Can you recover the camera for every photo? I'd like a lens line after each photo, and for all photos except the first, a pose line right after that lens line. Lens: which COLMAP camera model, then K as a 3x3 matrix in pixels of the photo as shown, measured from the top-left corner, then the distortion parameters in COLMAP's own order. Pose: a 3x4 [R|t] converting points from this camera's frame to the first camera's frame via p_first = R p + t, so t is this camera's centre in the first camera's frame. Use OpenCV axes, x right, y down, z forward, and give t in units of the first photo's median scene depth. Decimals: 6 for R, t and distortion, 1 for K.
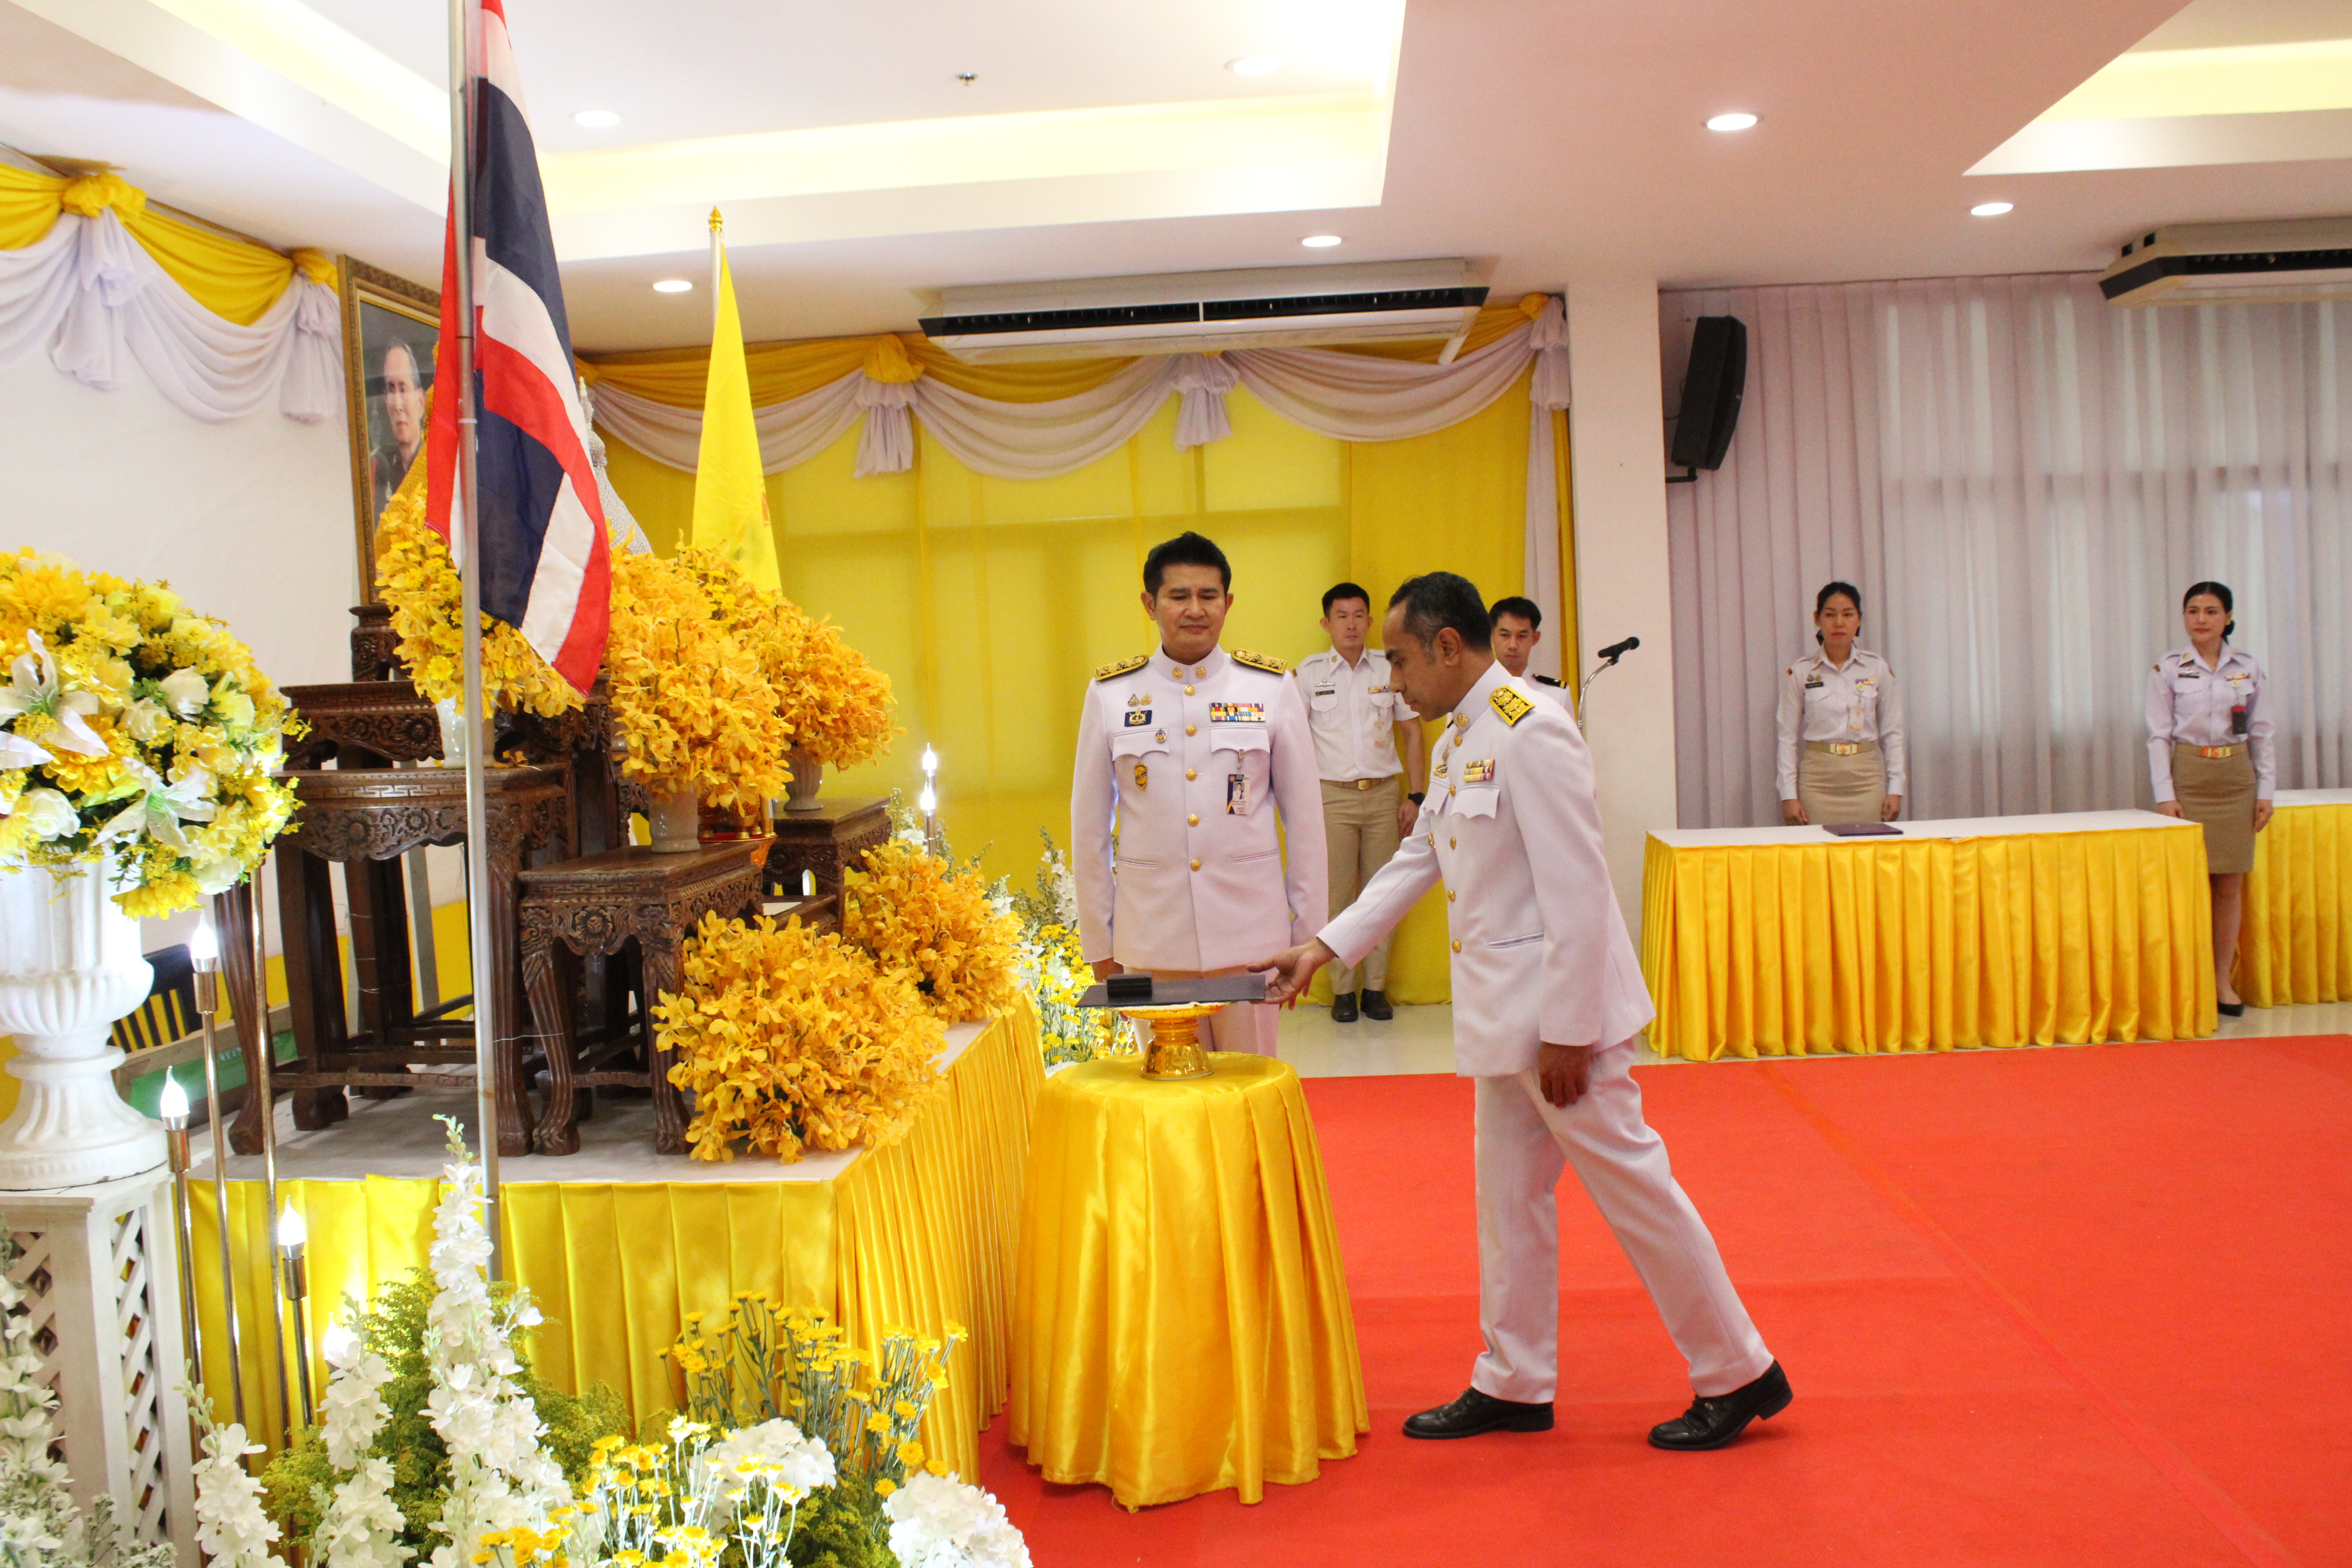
lens RADIAL K [[2127.9, 0, 1160.1], [0, 2127.9, 775.2], [0, 0, 1]] dist [-0.099524, 0.017202]
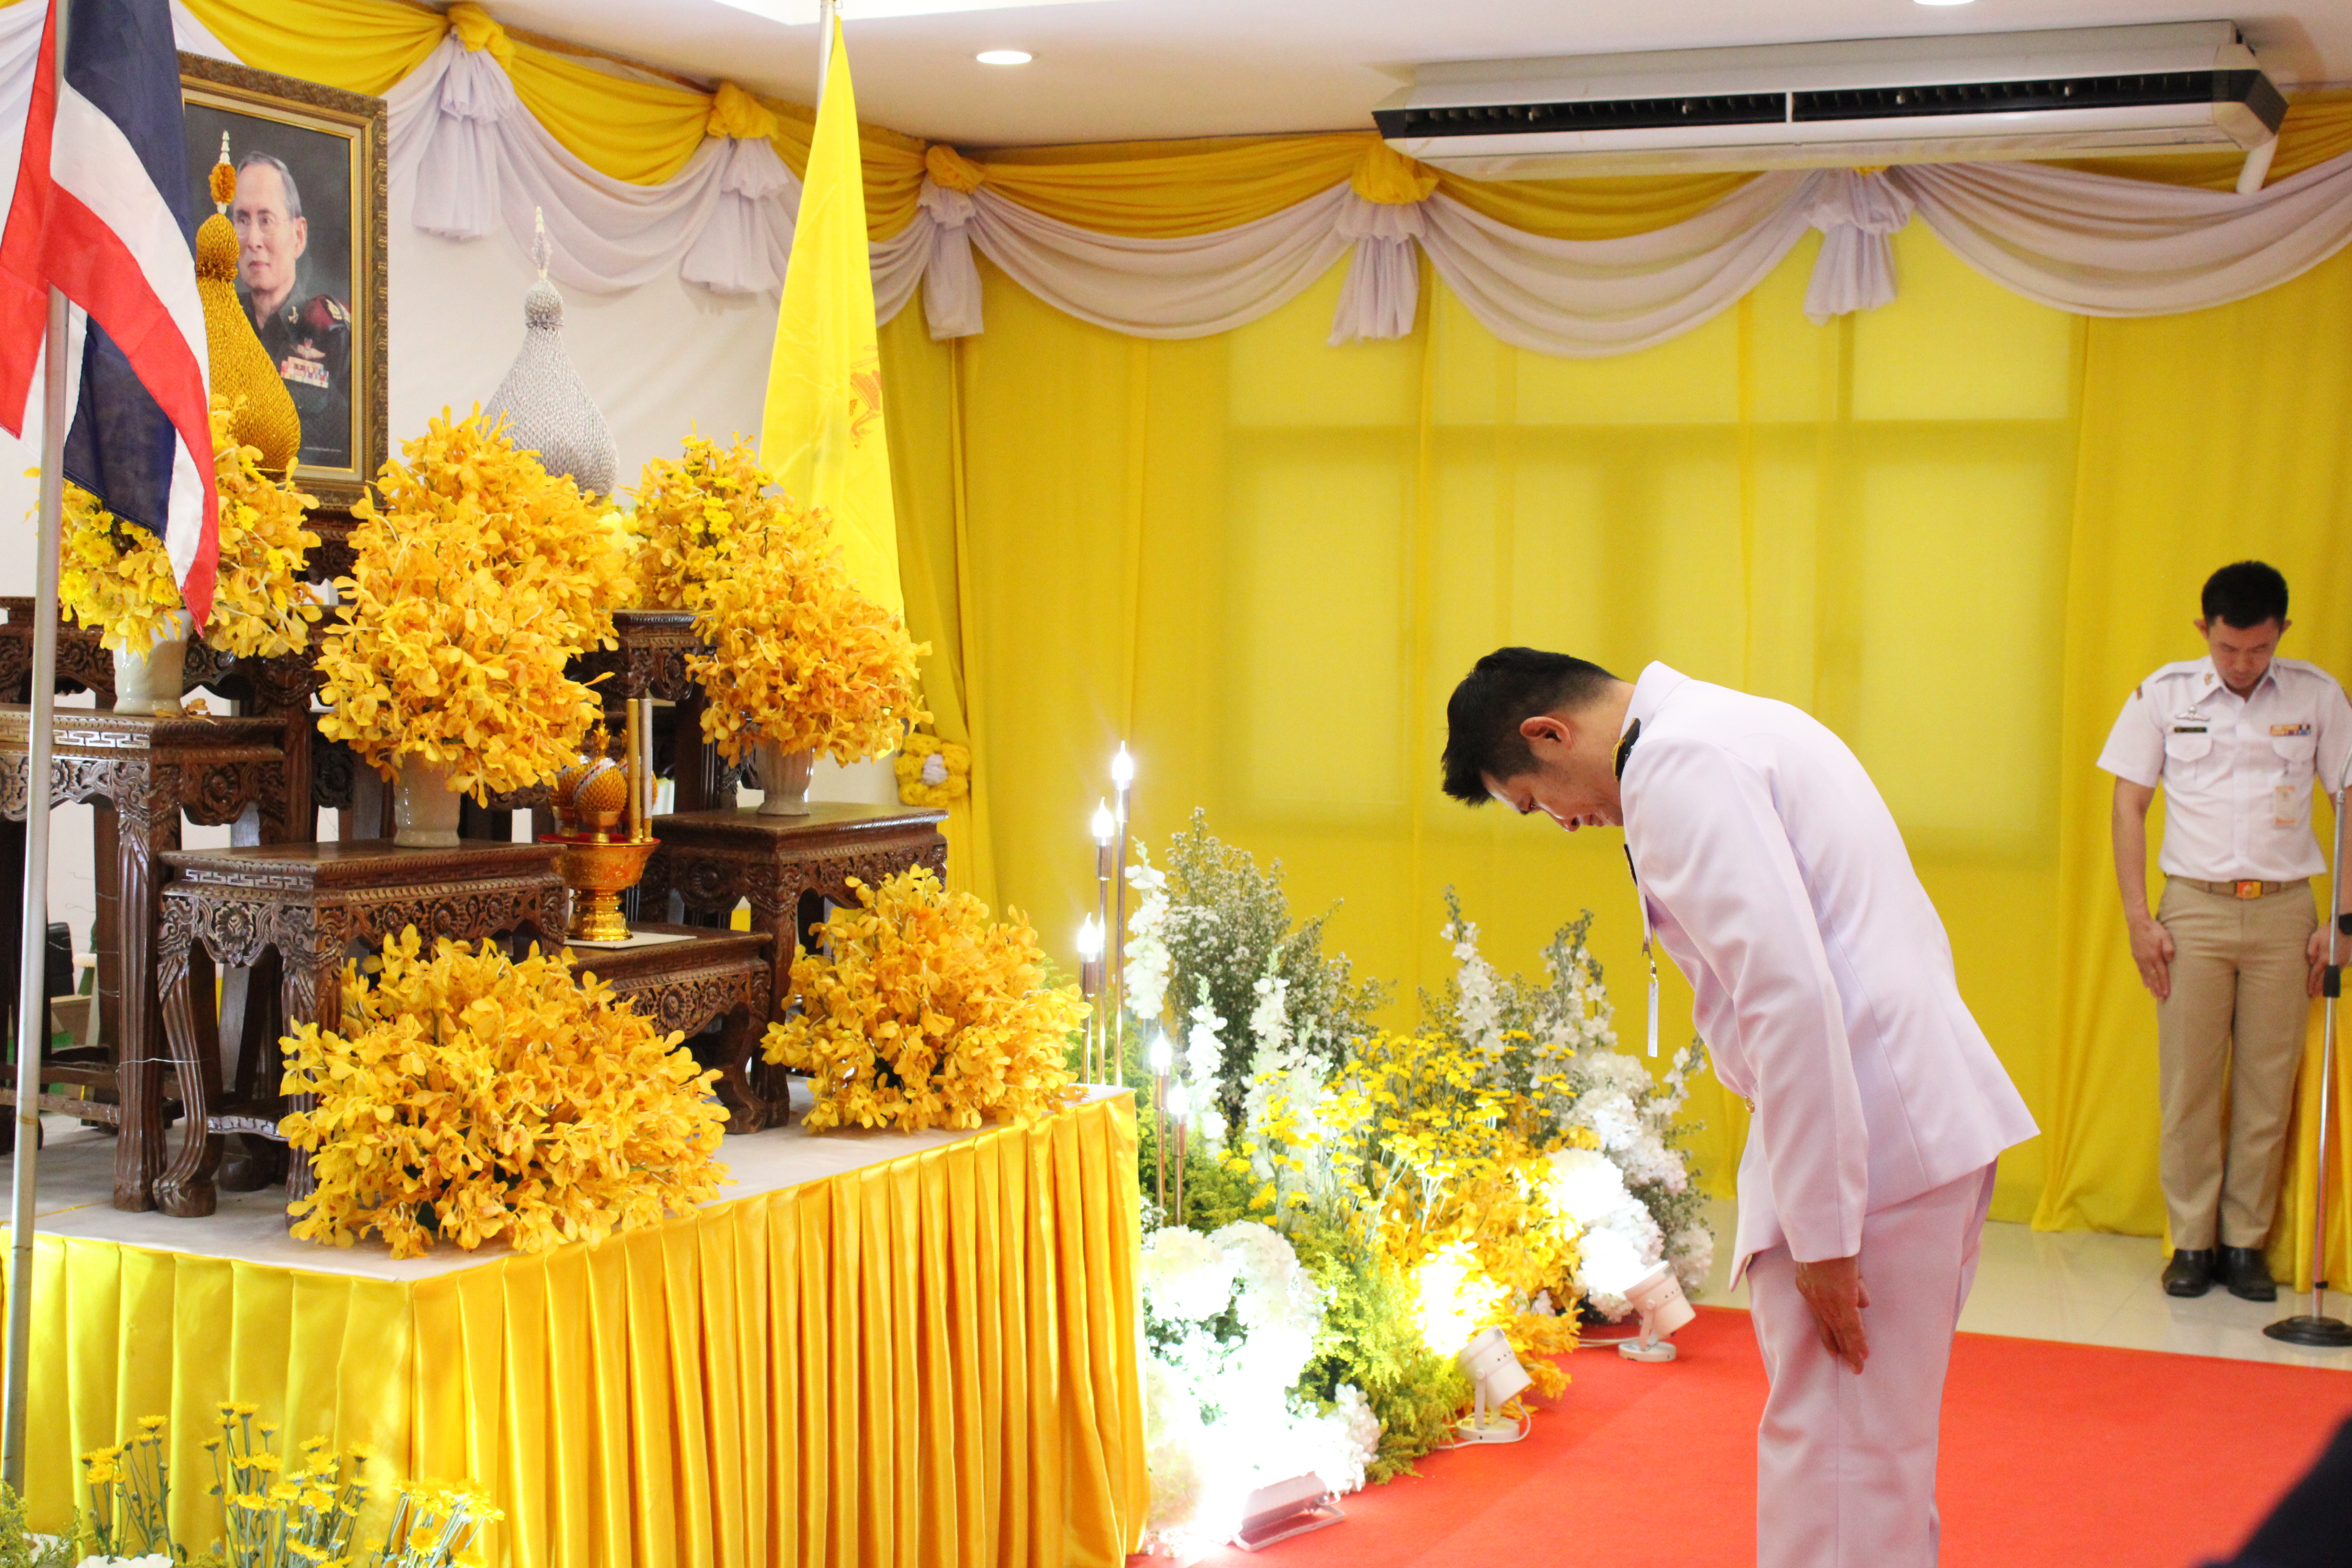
lens RADIAL K [[3433.0, 0, 1173.7], [0, 3433.0, 803.0], [0, 0, 1]] dist [-0.006096, 0.000000]
pose [[0.936189, 0.082020, -0.341795, 0.428123], [-0.081983, 0.996527, 0.014582, -0.018898], [0.341804, 0.014370, 0.939661, -0.065261]]
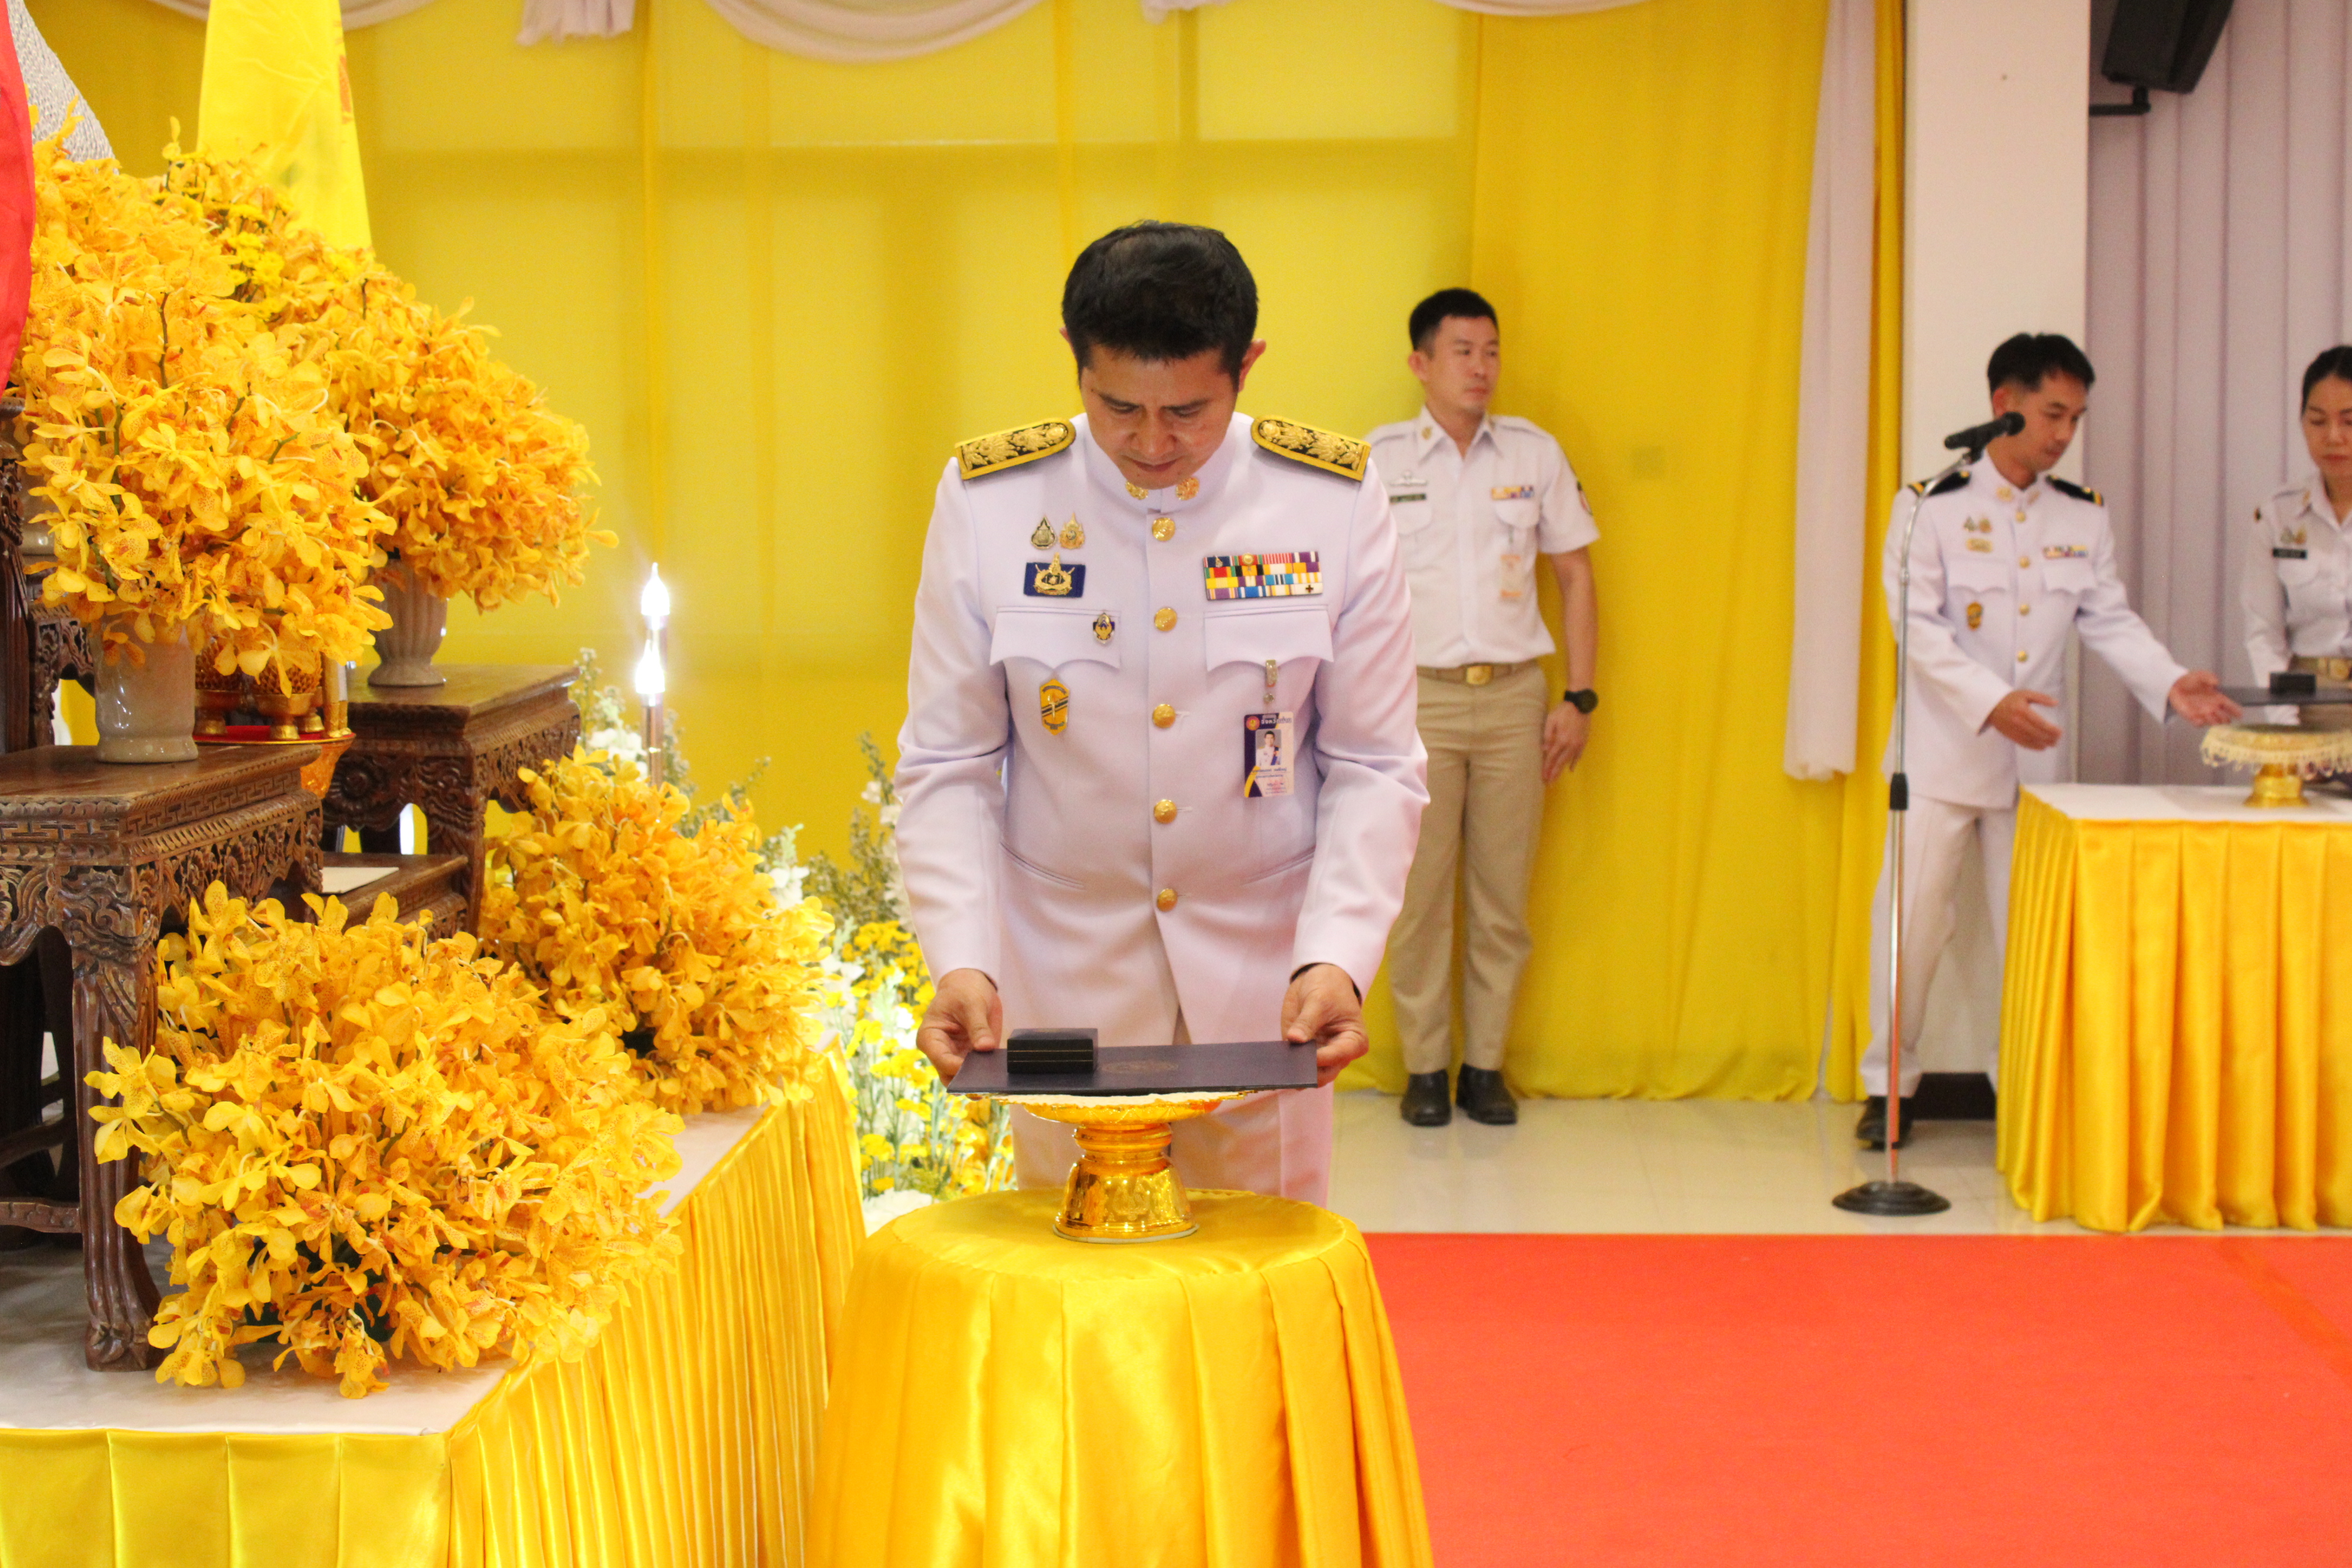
lens RADIAL K [[3962.8, 0, 1171.3], [0, 3962.8, 782.9], [0, 0, 1]] dist [0.047829, 0.000000]
pose [[0.998943, 0.037078, 0.027172, -0.012367], [-0.038006, 0.998683, 0.034473, -0.000214], [-0.025859, -0.035470, 0.999036, 0.054061]]
